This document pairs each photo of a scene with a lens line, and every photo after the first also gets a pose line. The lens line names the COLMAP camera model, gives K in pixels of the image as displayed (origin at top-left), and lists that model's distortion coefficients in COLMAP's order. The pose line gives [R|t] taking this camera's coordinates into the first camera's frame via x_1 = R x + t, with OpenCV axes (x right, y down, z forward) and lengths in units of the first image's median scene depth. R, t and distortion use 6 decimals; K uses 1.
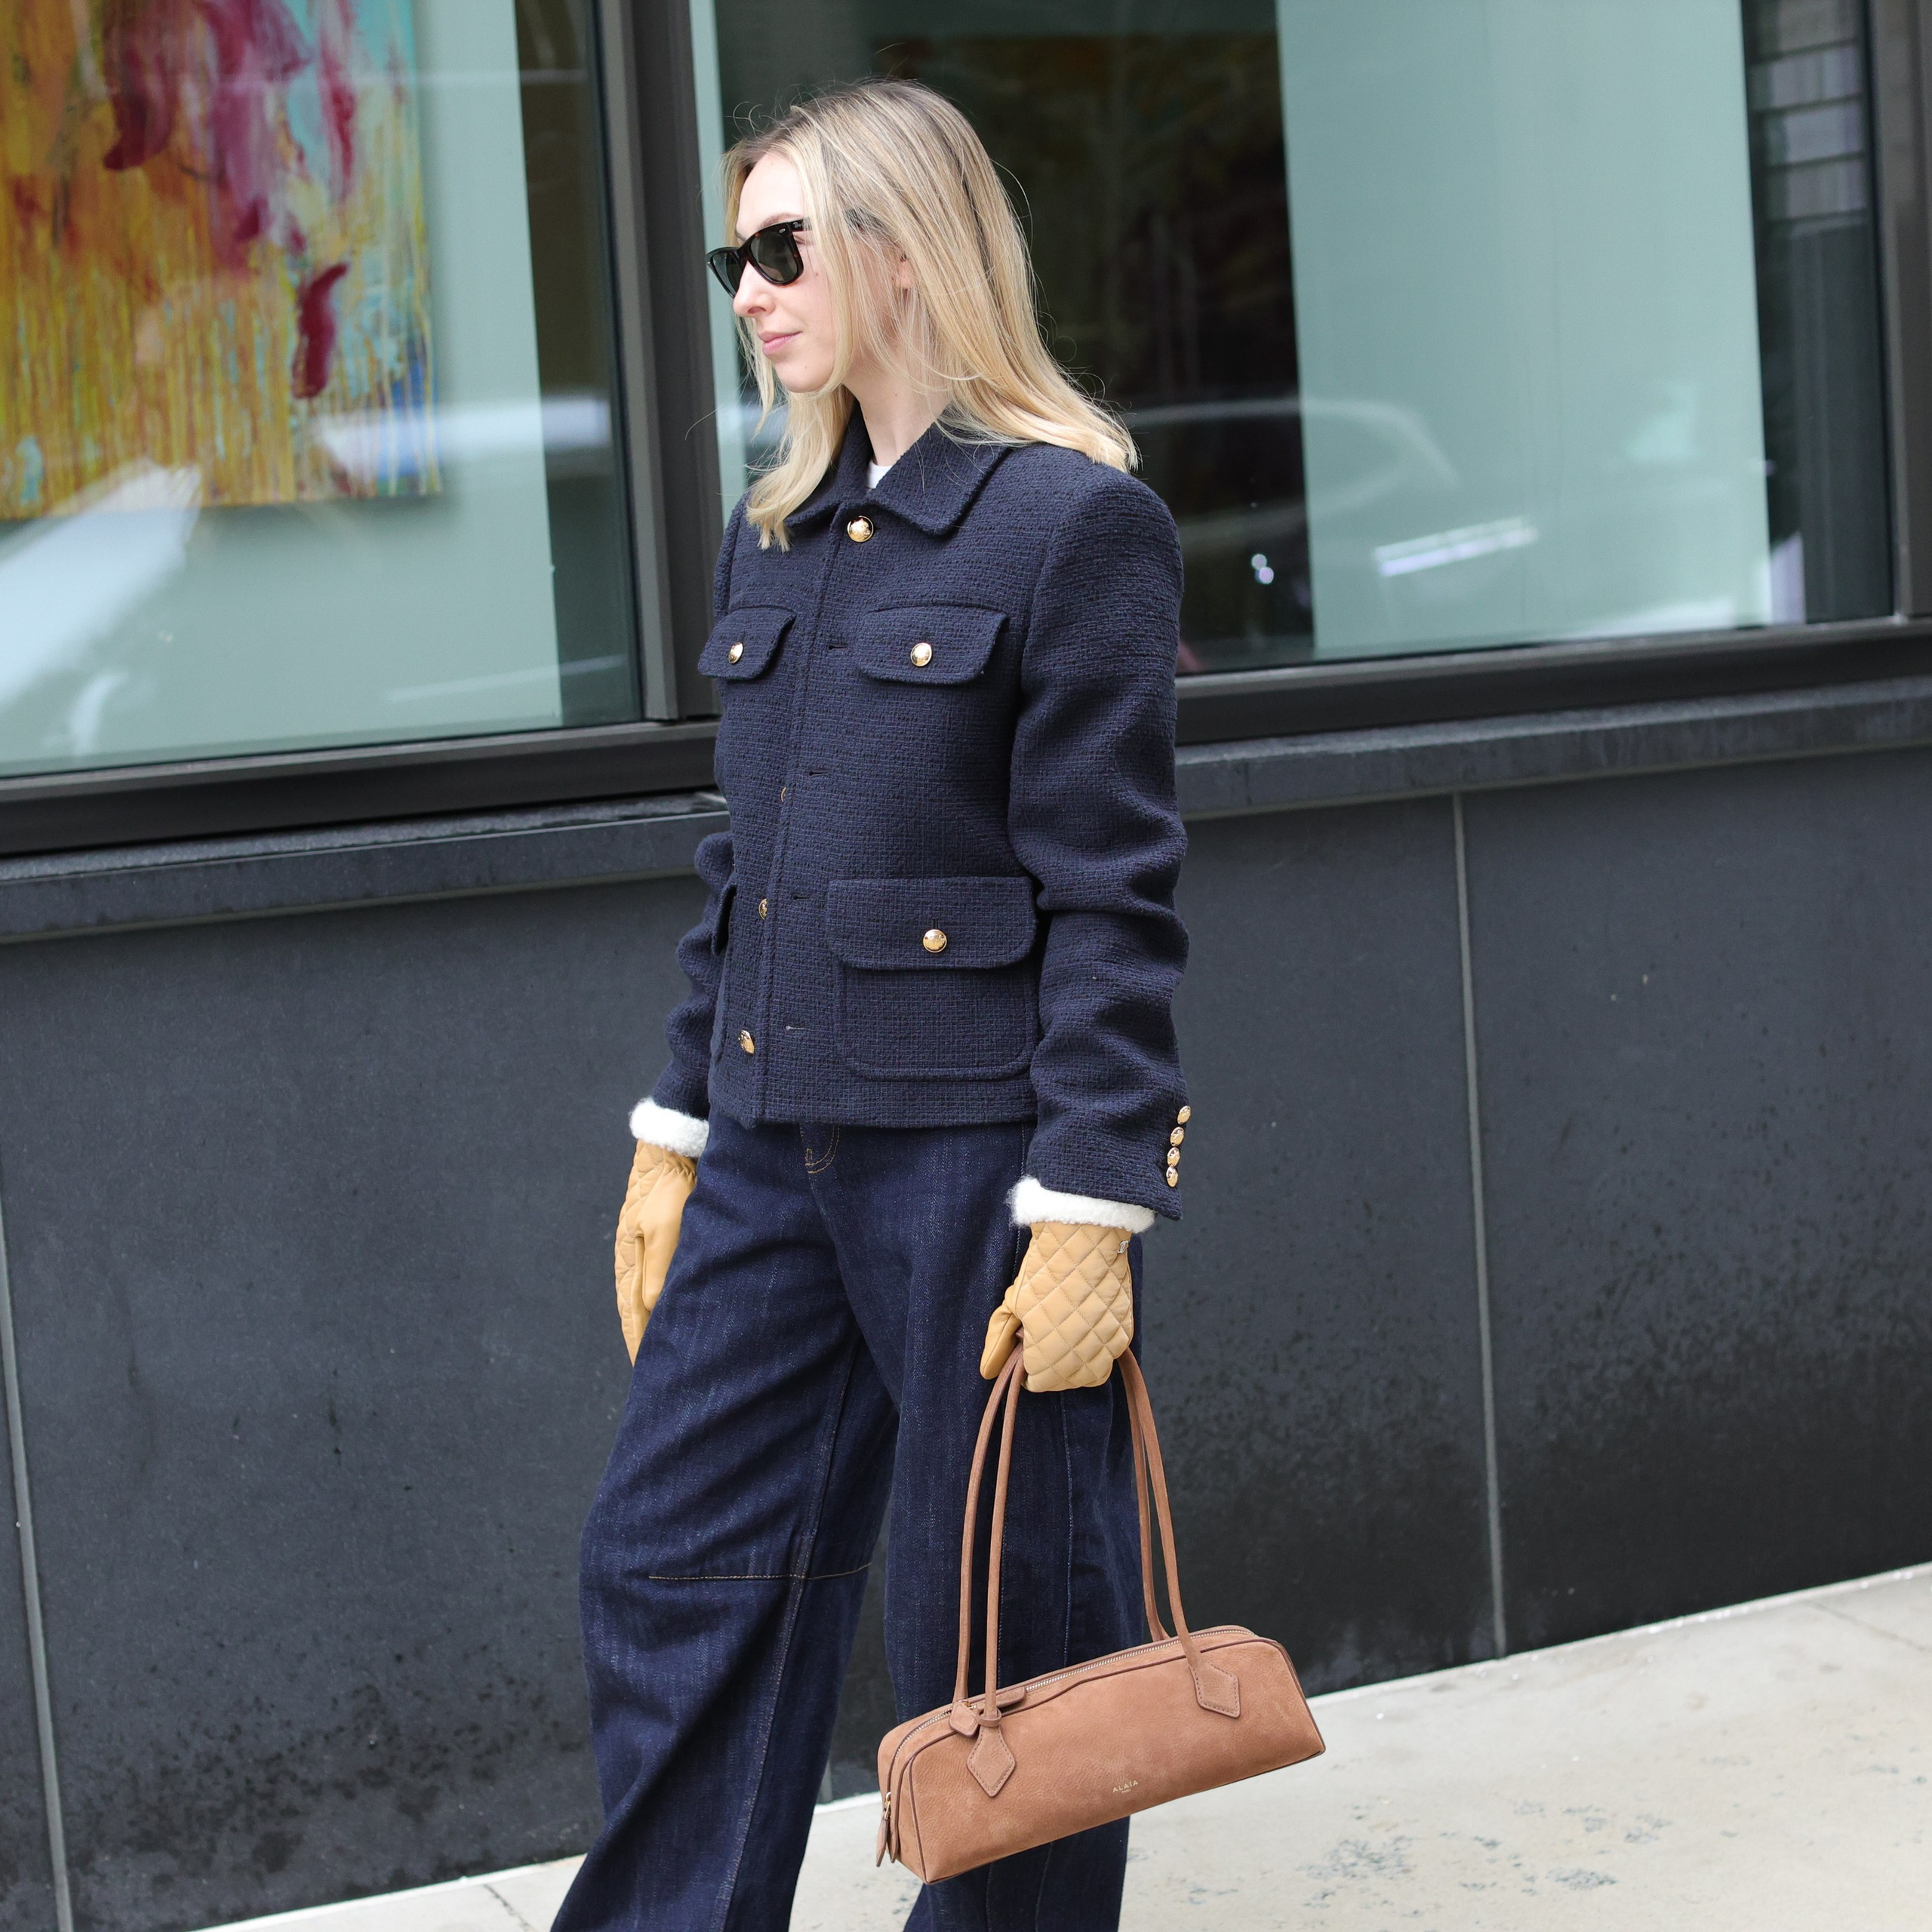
lens RADIAL K [[4135.5, 0, 966.0], [0, 4135.5, 966.0], [0, 0, 1]] dist [-0.177247, 0.281652]
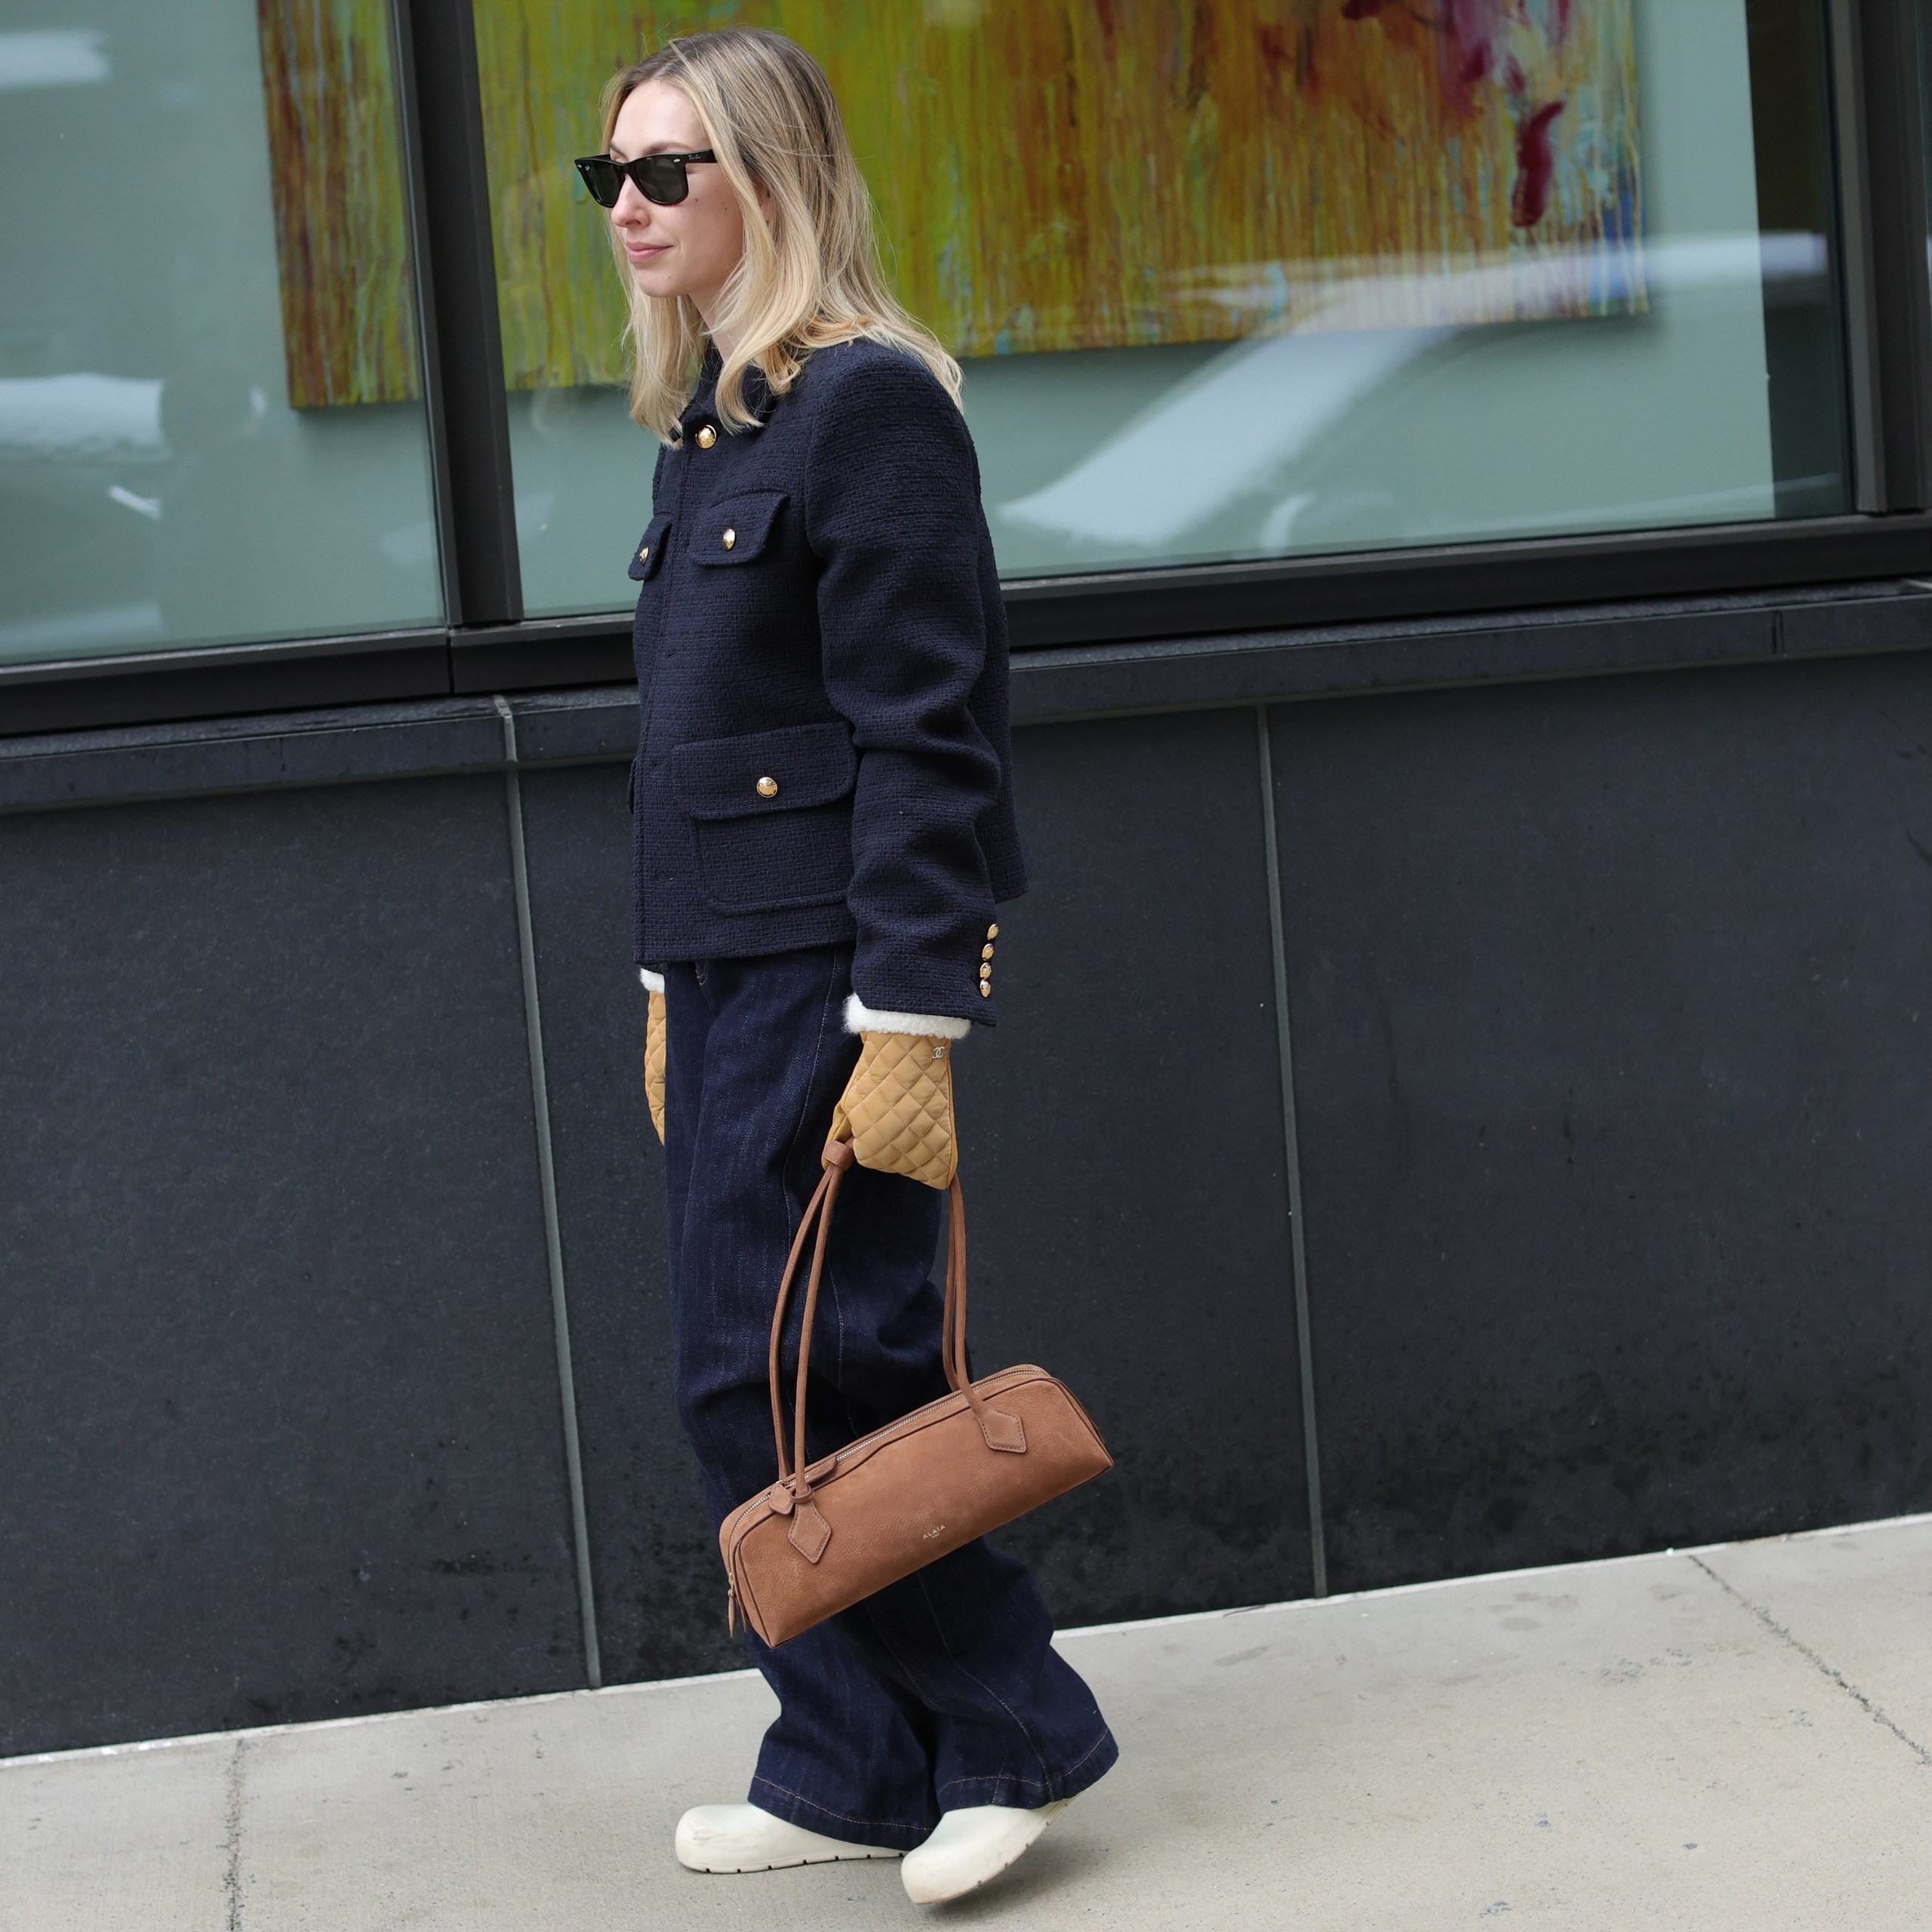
lens RADIAL K [[4125.3, 0, 962.6], [0, 4125.3, 930.0], [0, 0, 1]] dist [-0.174949, 0.236662]
pose [[0.963960, 0.023175, -0.265034, -0.015708], [-0.015550, 0.999404, 0.030833, 0.021017], [0.265591, -0.025600, 0.963746, -0.110821]]
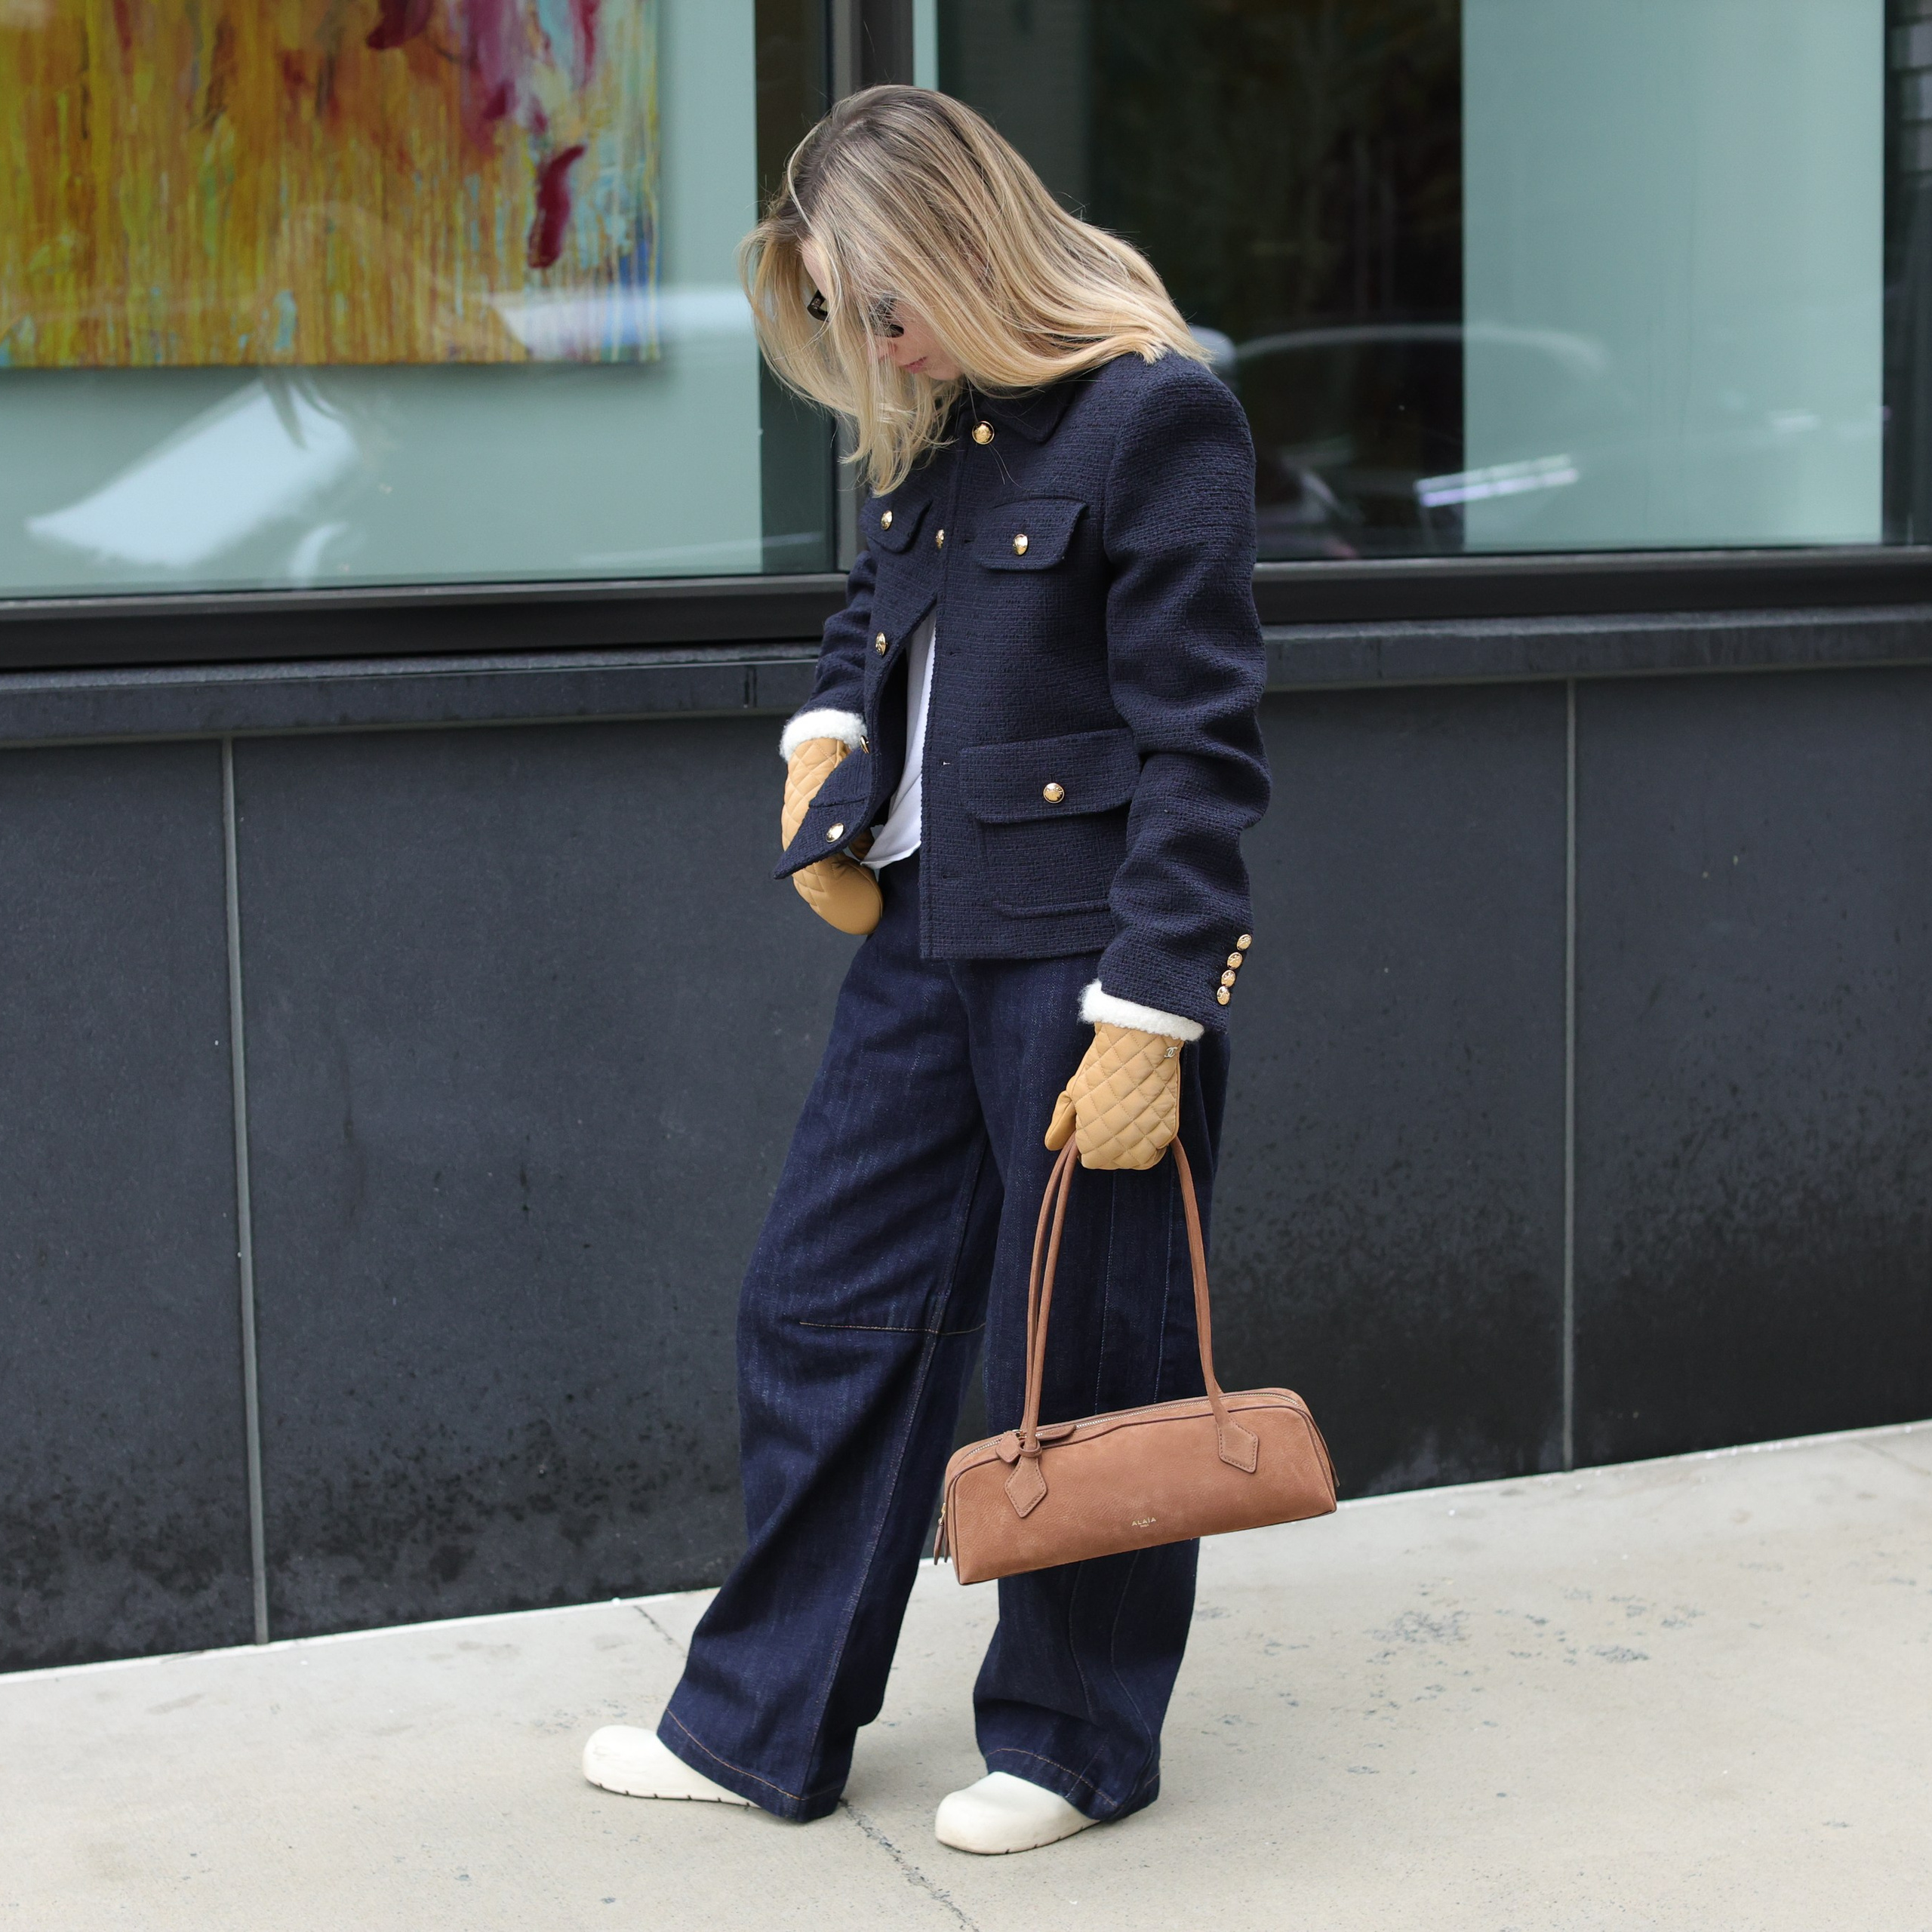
lens RADIAL K [[4125.3, 0, 962.6], [0, 4125.3, 930.0], [0, 0, 1]] dist [-0.174949, 0.236662]
pose [[0.997566, 0.055933, -0.041624, 0.007004], [-0.055339, 0.998351, 0.015287, 0.017174], [0.042411, -0.012947, 0.999016, -0.100426]]
